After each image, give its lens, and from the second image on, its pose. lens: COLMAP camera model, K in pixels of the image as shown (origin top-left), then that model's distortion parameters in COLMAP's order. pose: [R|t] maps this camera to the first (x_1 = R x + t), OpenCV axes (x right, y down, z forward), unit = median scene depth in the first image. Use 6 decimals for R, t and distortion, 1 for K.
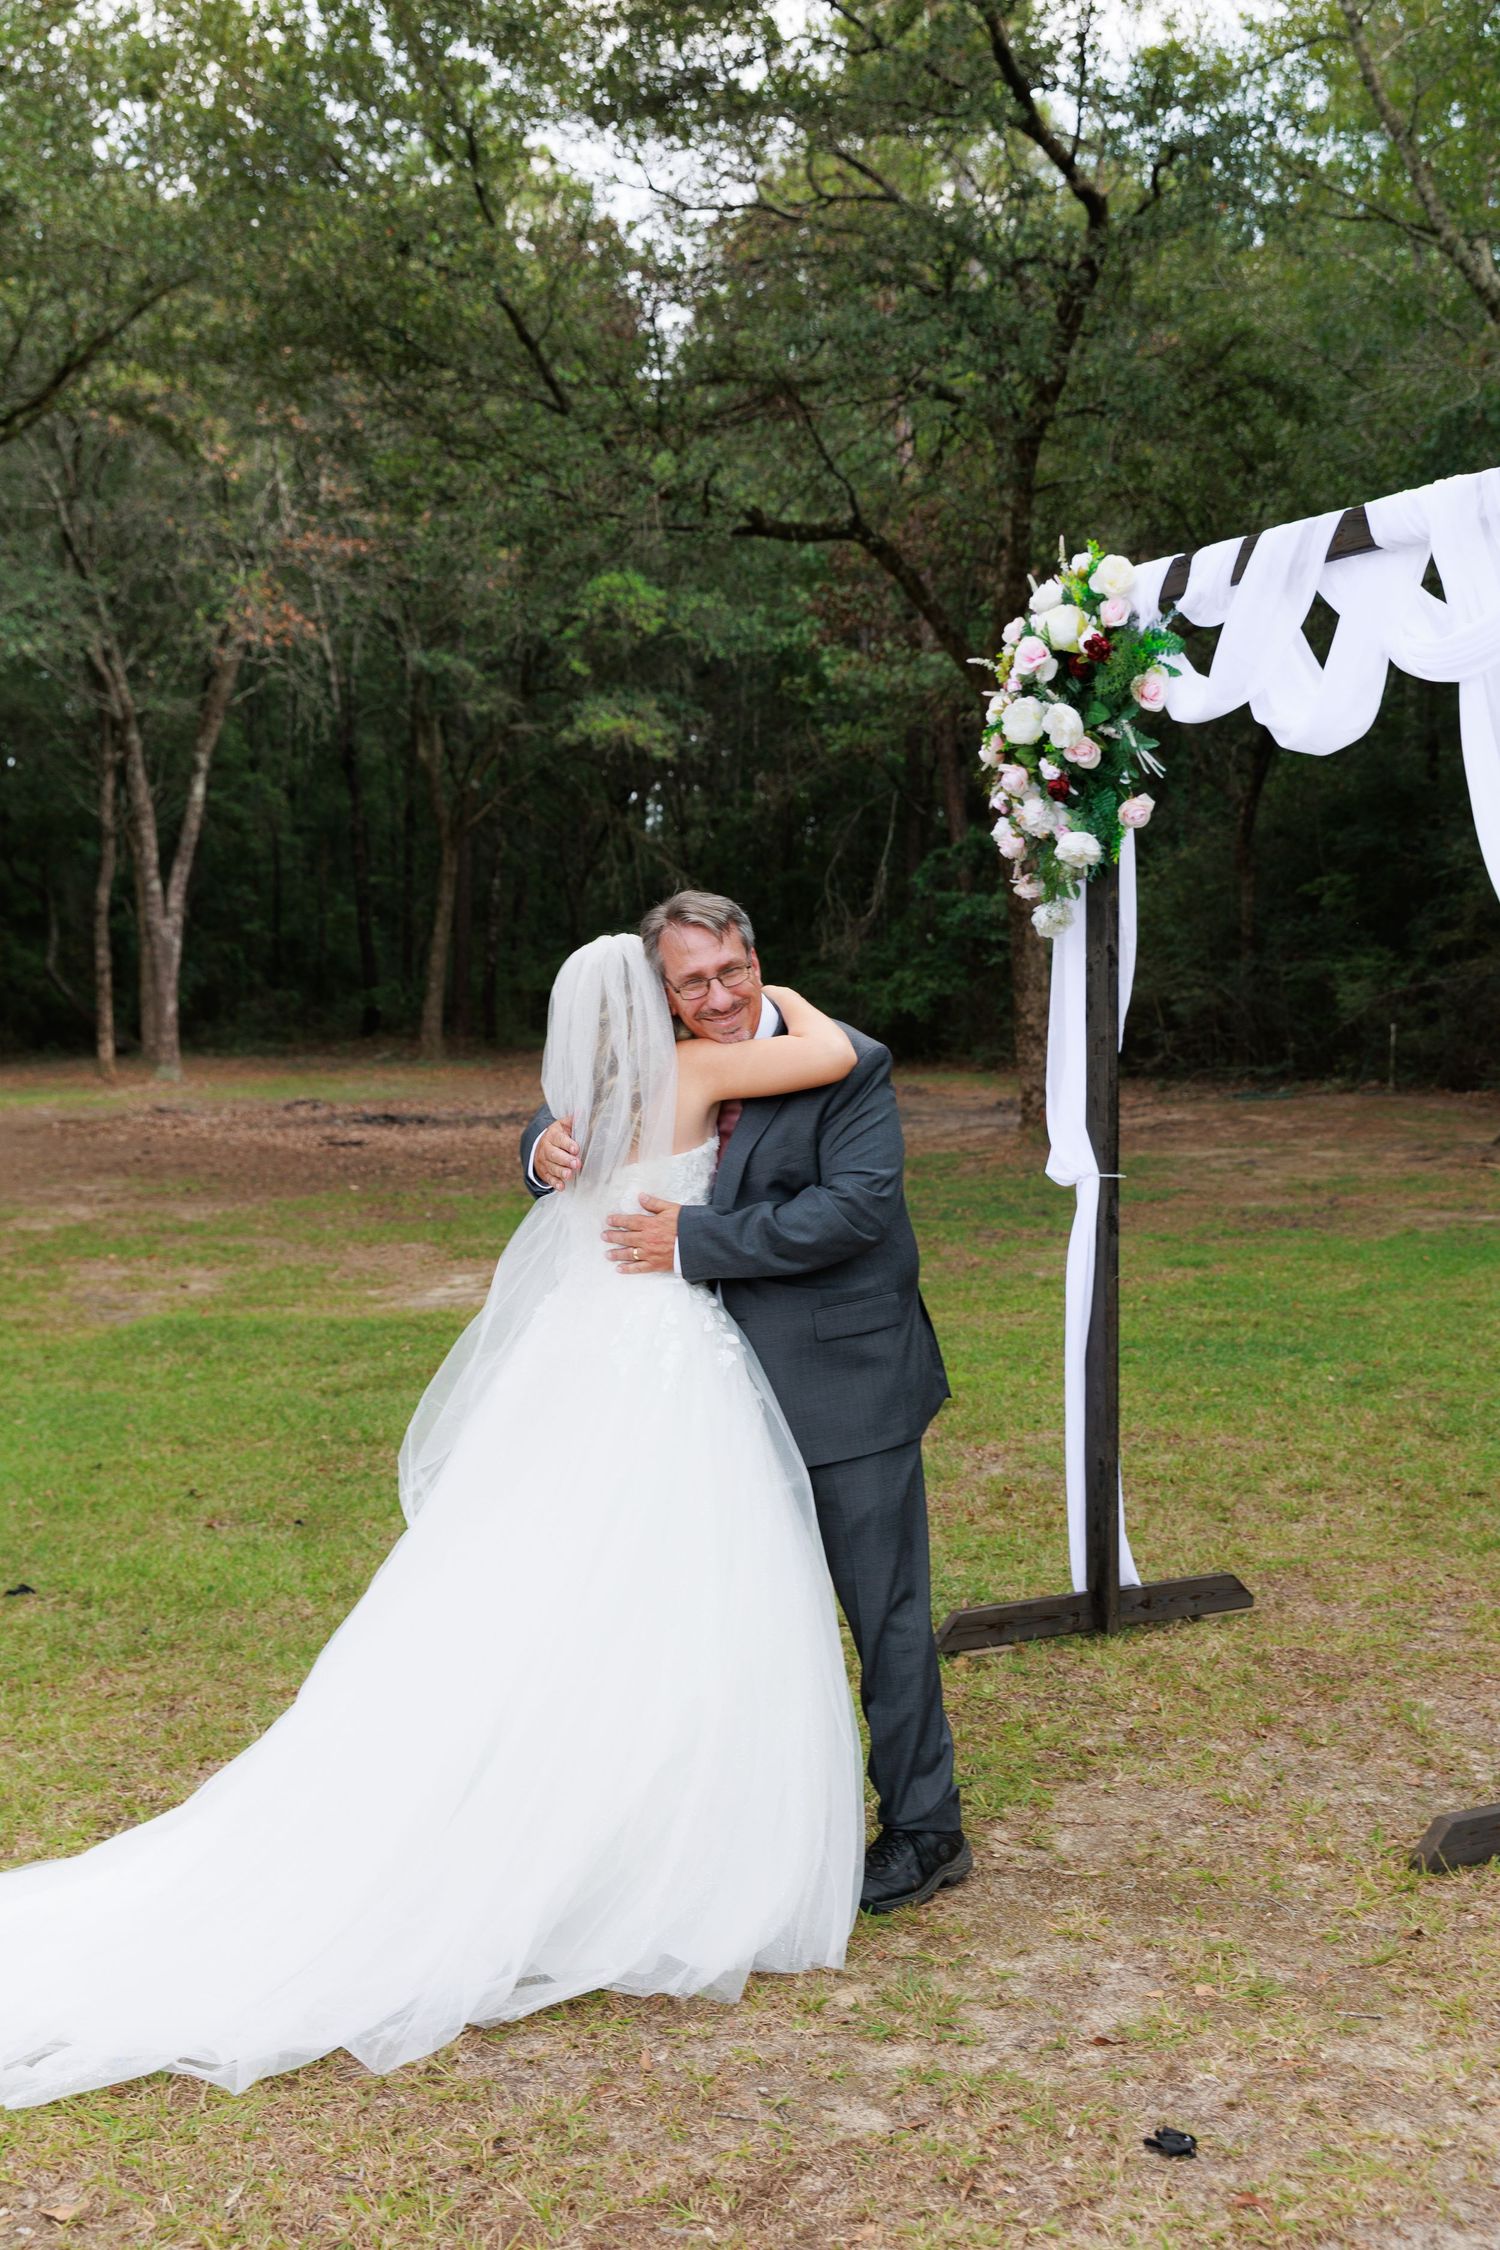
lens RADIAL K [[2564.1, 0, 733.2], [0, 2564.1, 1053.6], [0, 0, 1]] dist [0.019077, 0.000000]
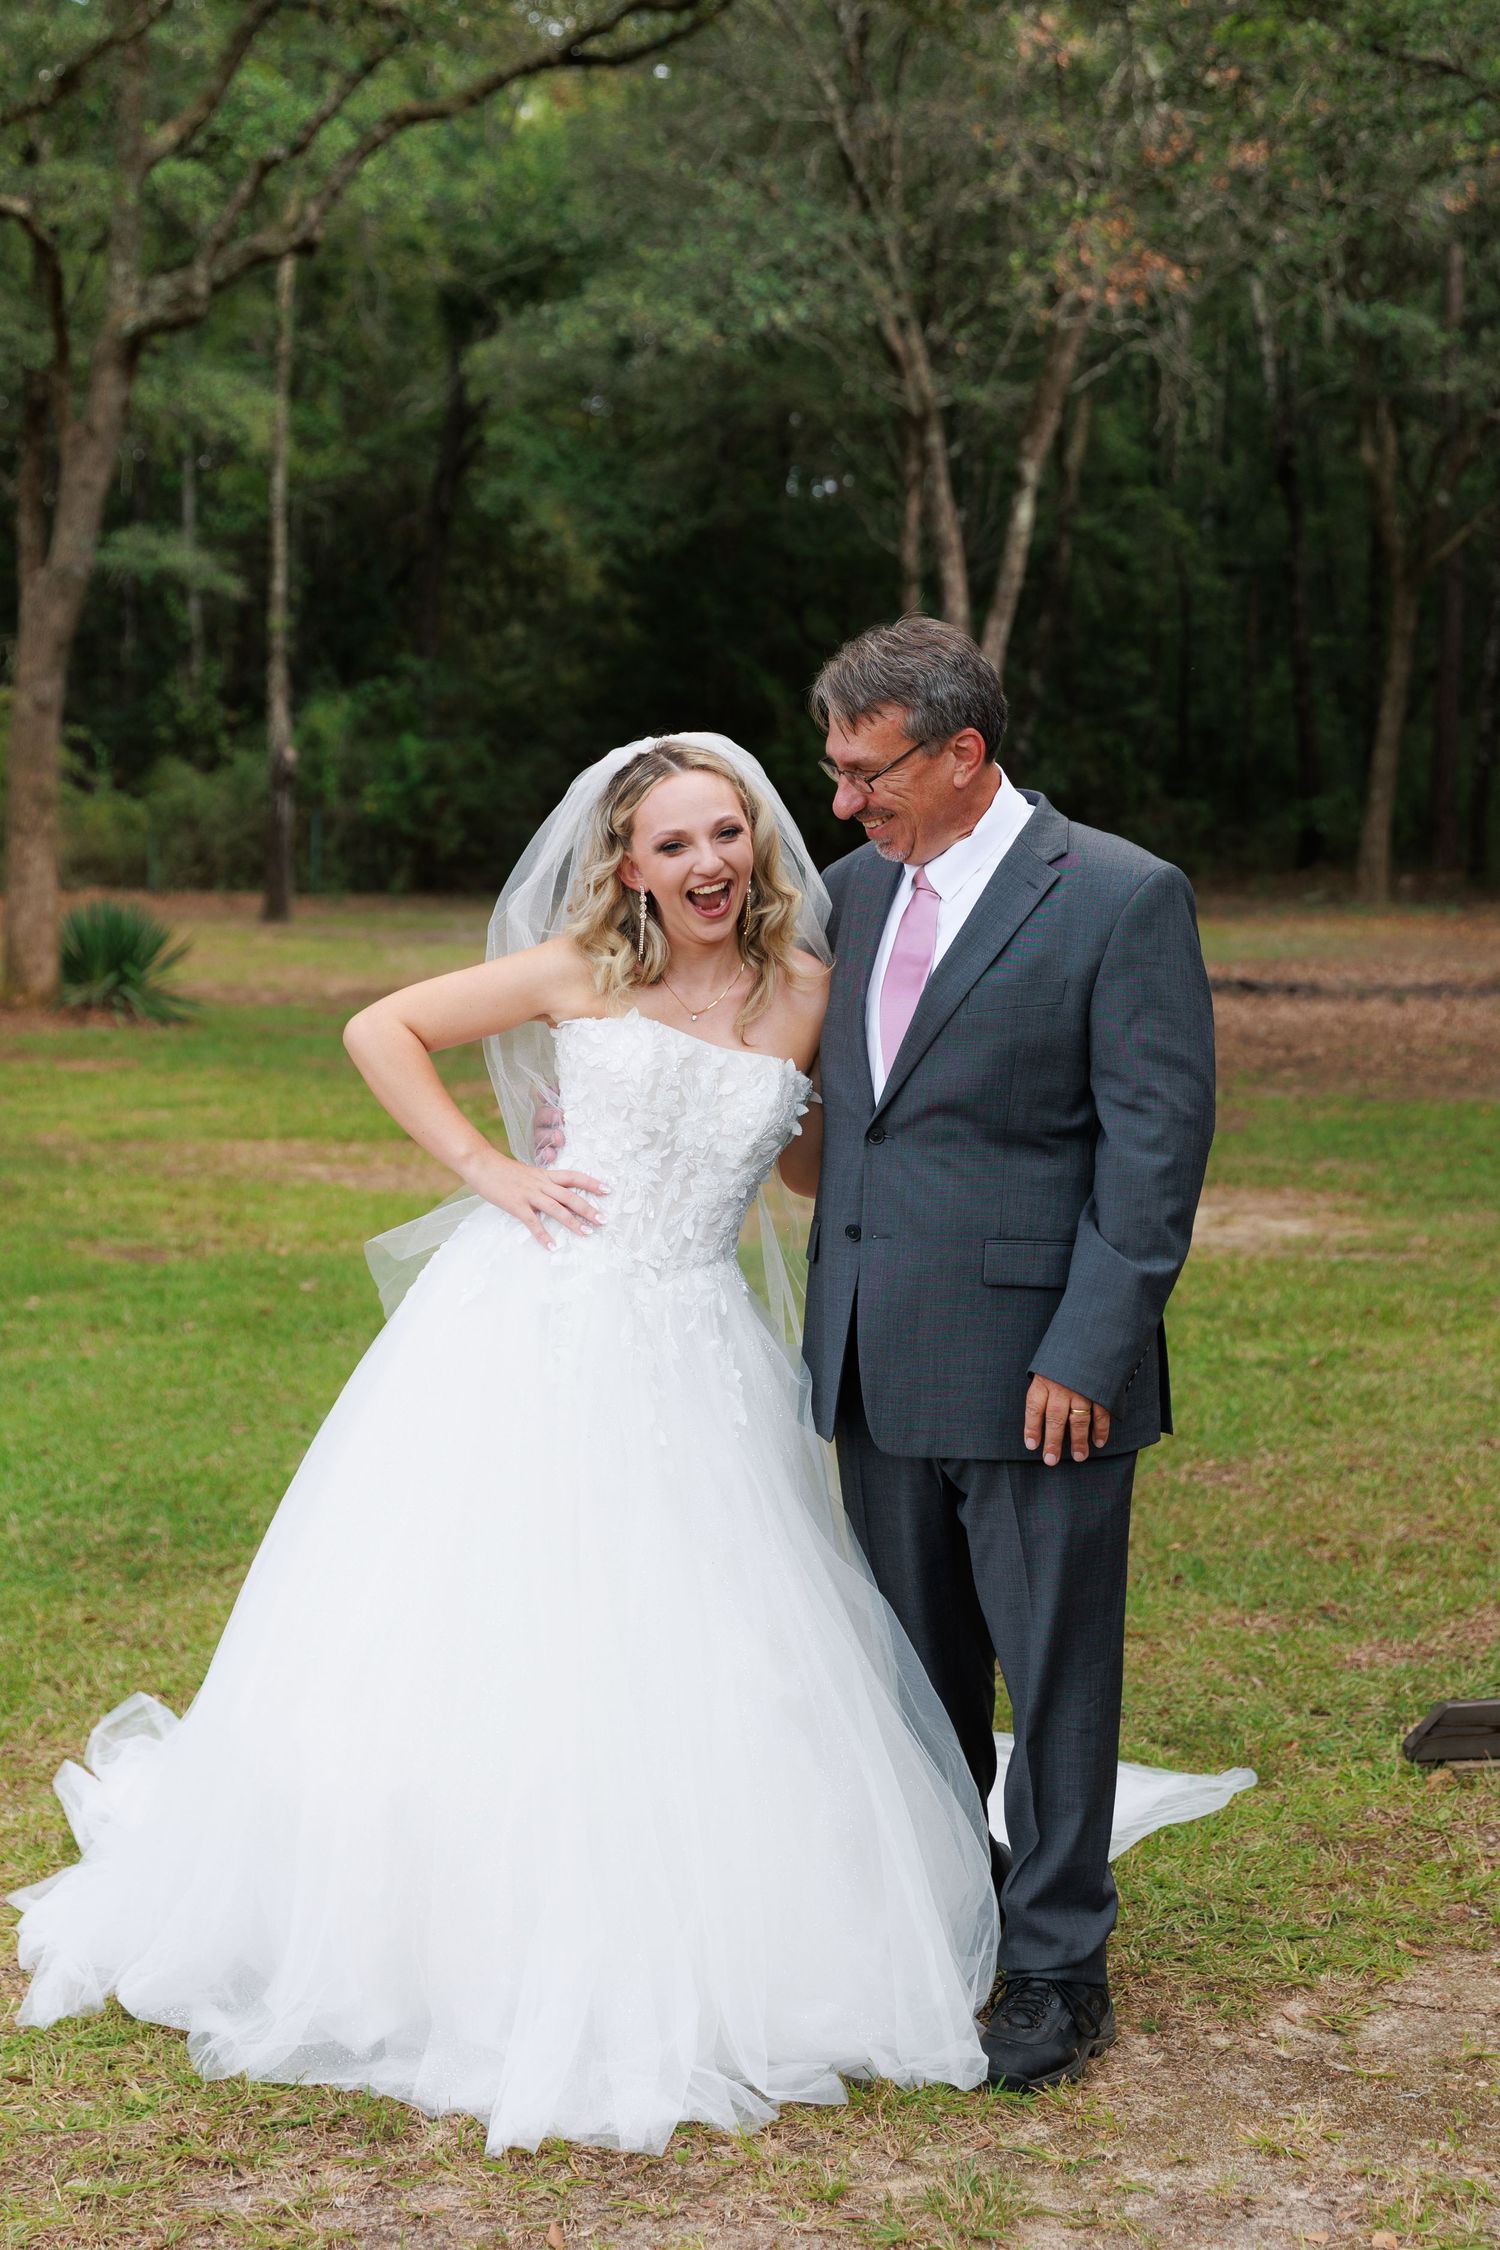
lens RADIAL K [[3723.5, 0, 814.3], [0, 3723.5, 1056.2], [0, 0, 1]] dist [0.019839, 0.000000]
pose [[0.957085, 0.029235, -0.288330, 0.039937], [-0.016796, 0.998822, 0.045525, 0.000376], [0.289322, -0.038728, 0.956448, 0.000984]]
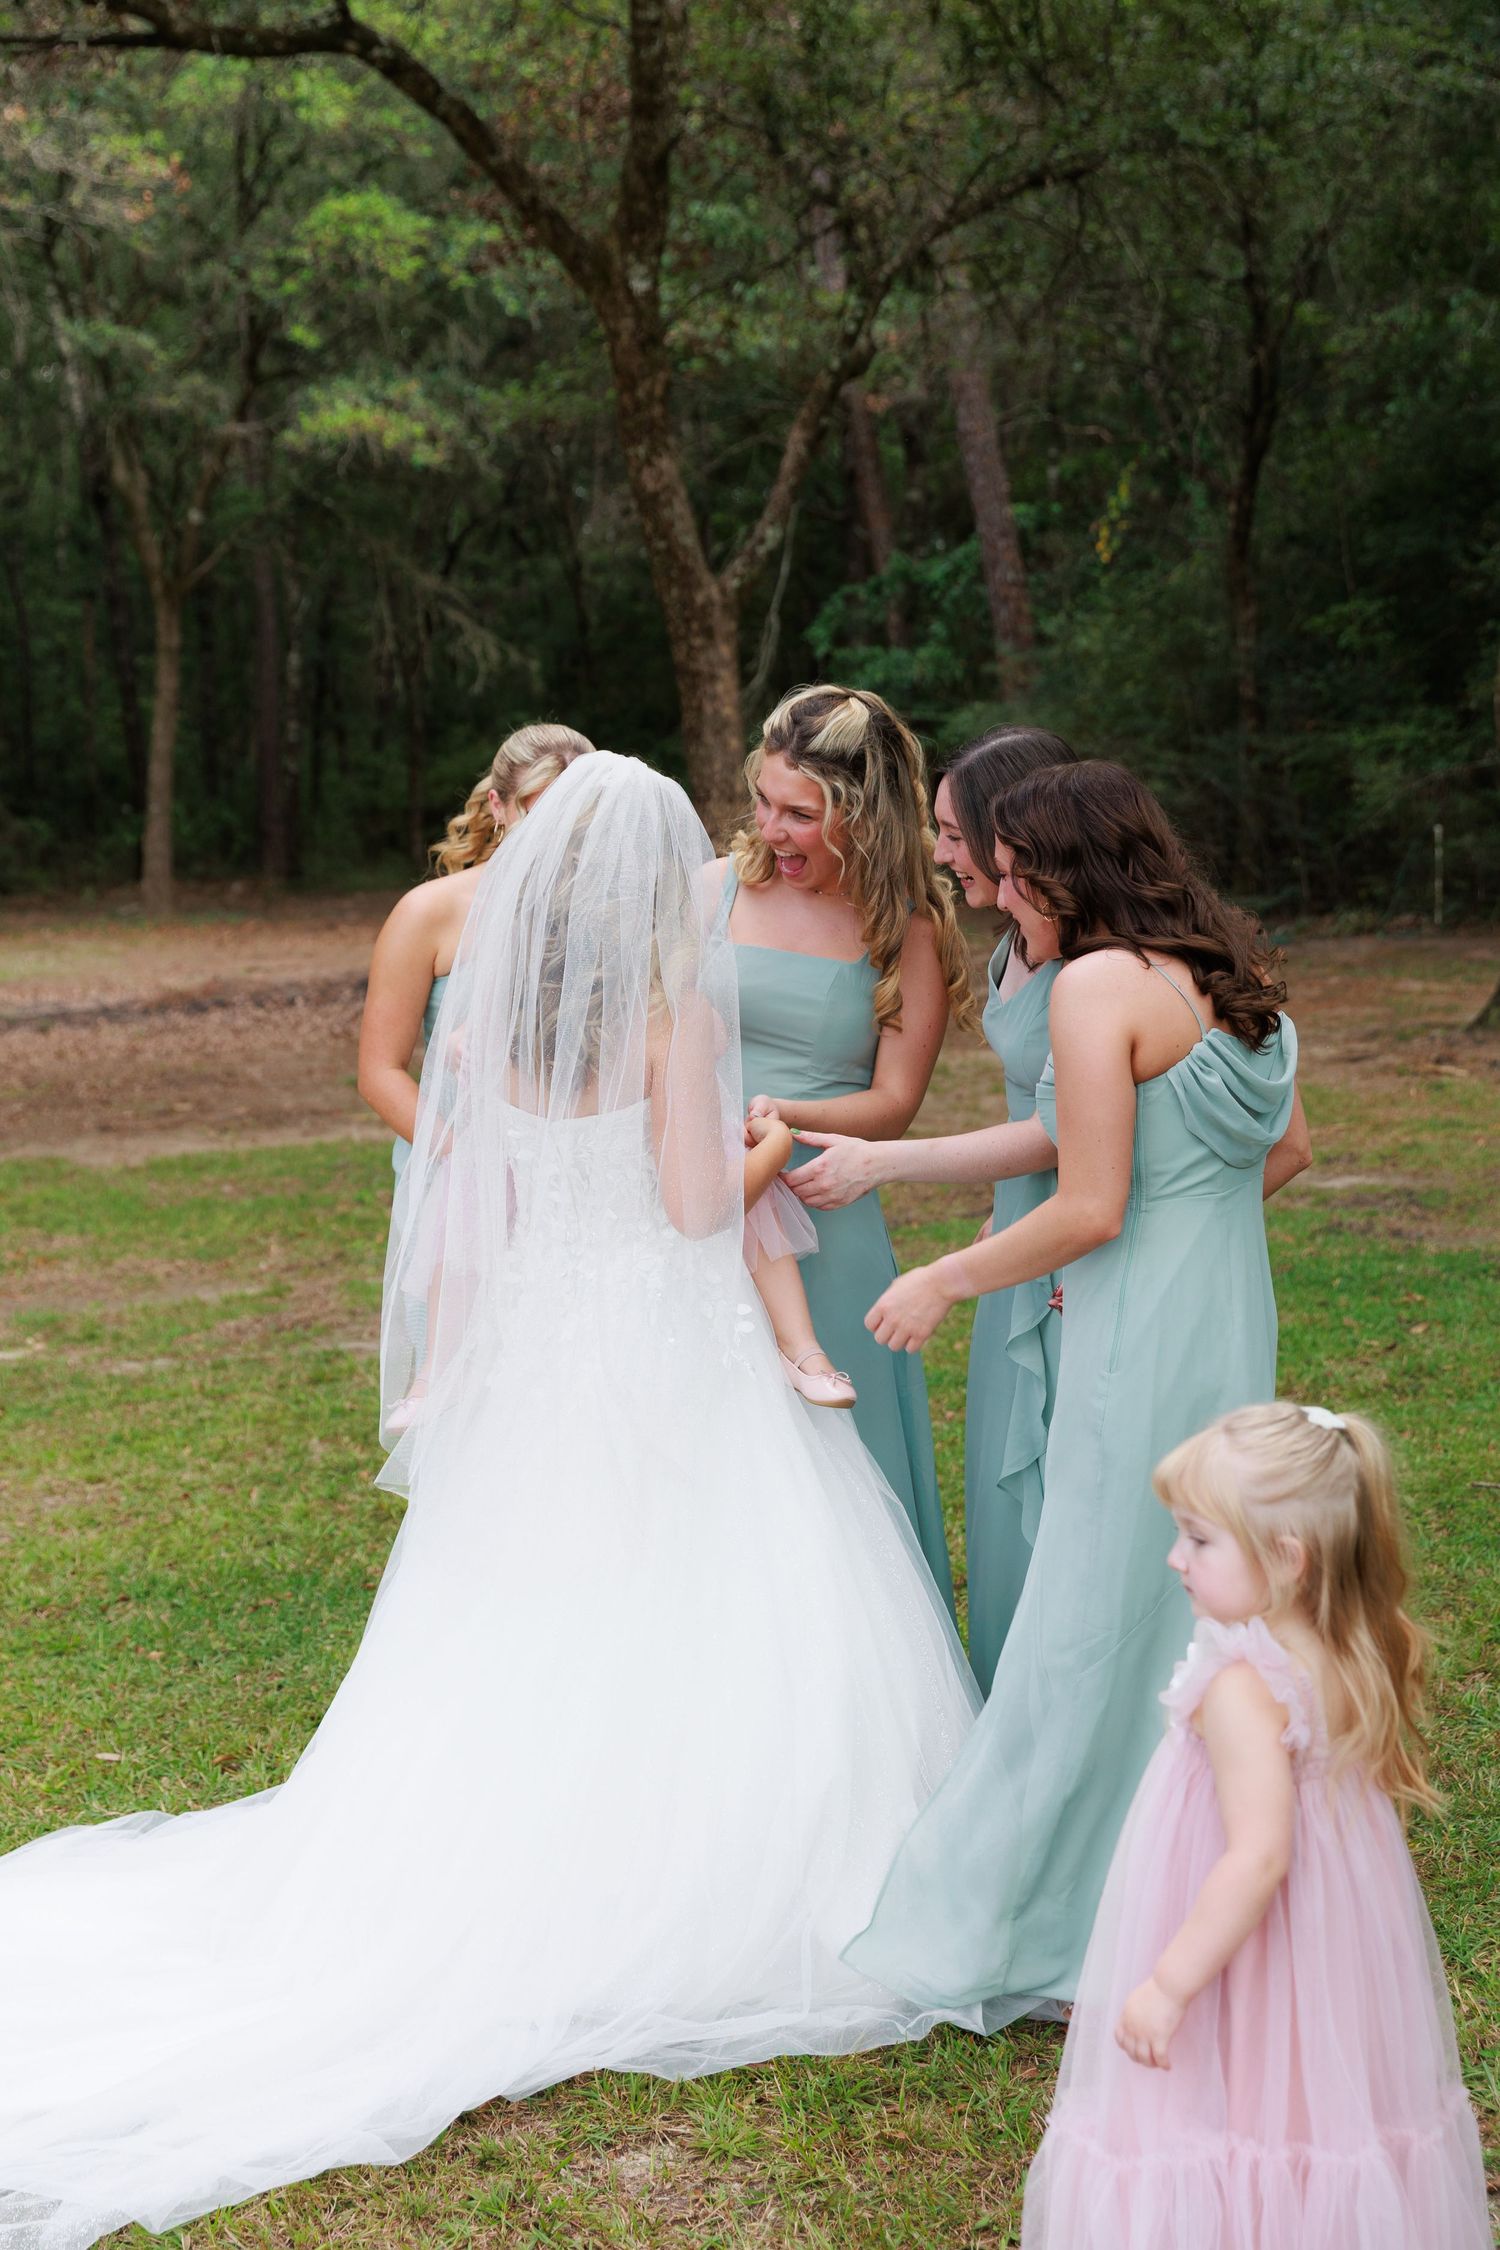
lens RADIAL K [[3291.4, 0, 737.3], [0, 3291.4, 1082.5], [0, 0, 1]] dist [0.028631, 0.000000]
pose [[0.998948, -0.030788, -0.033974, 0.098832], [0.032872, 0.997497, 0.062604, -0.004480], [0.031962, -0.063655, 0.997460, 0.143922]]
